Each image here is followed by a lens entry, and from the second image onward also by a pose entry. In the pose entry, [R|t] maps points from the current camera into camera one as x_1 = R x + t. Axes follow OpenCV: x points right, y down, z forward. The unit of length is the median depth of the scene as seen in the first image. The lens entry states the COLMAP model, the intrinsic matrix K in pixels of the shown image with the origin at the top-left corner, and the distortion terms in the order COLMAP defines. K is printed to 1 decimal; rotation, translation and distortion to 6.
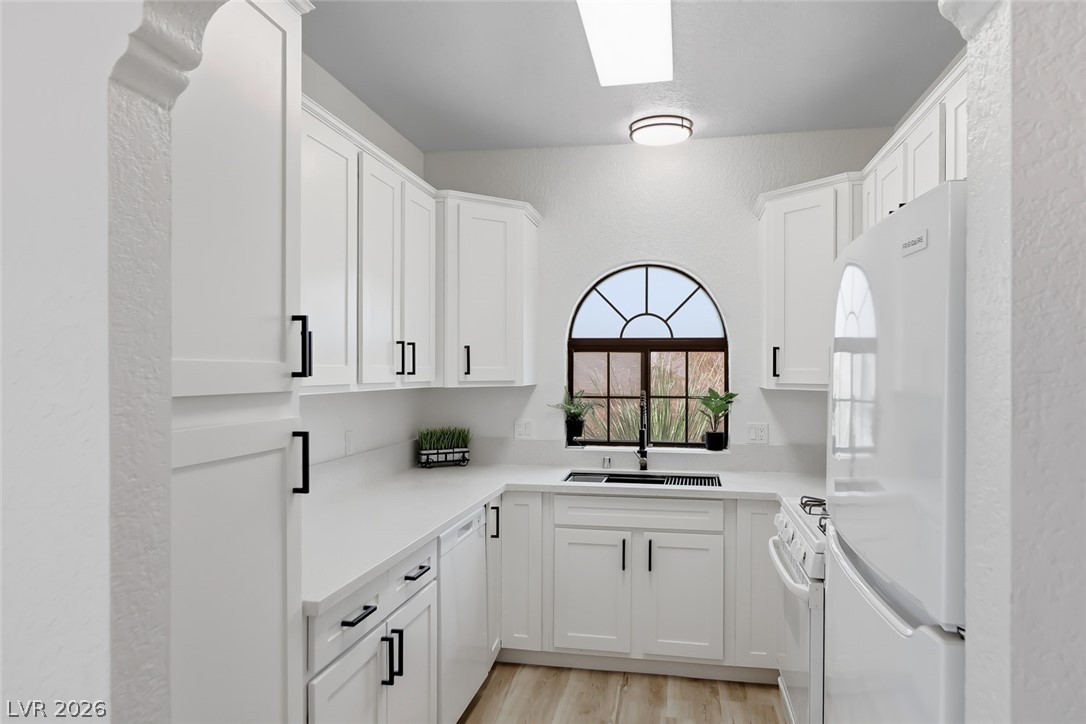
lens RADIAL K [[733.3, 0, 546.8], [0, 733.3, 365.5], [0, 0, 1]] dist [-0.104025, -0.000800]
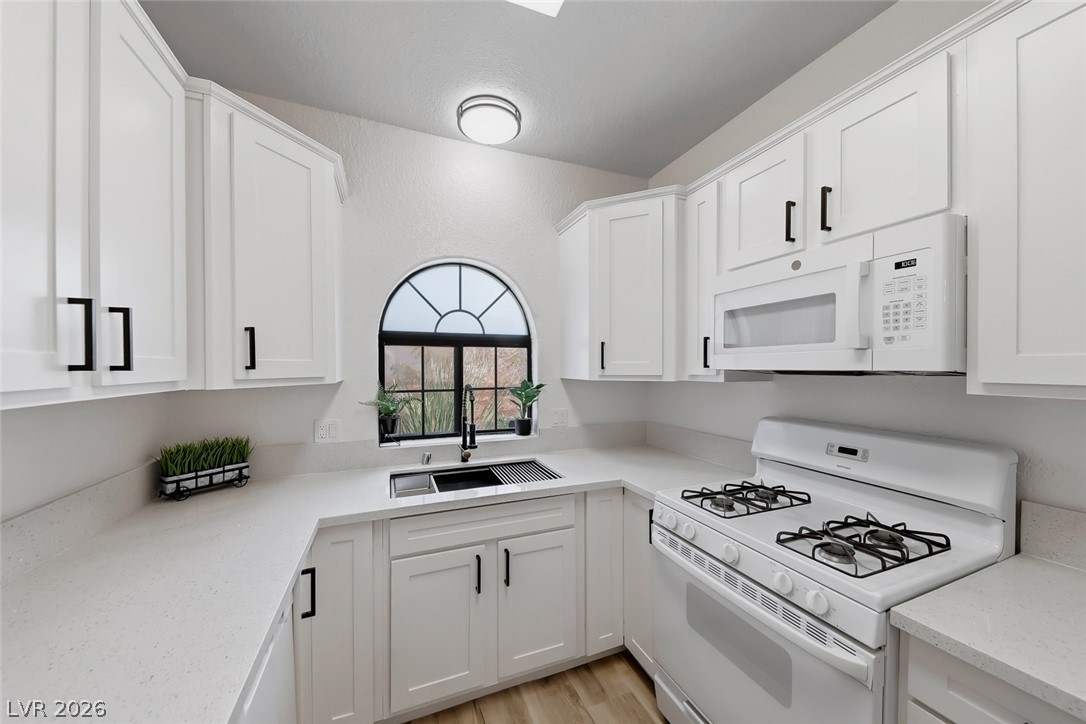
lens RADIAL K [[381.7, 0, 541.9], [0, 381.7, 368.9], [0, 0, 1]] dist [-0.000225, -0.001591]
pose [[0.837873, -0.007969, 0.545807, -0.065870], [0.001017, 0.999914, 0.013038, 0.006612], [-0.545864, -0.010370, 0.837810, 0.486188]]
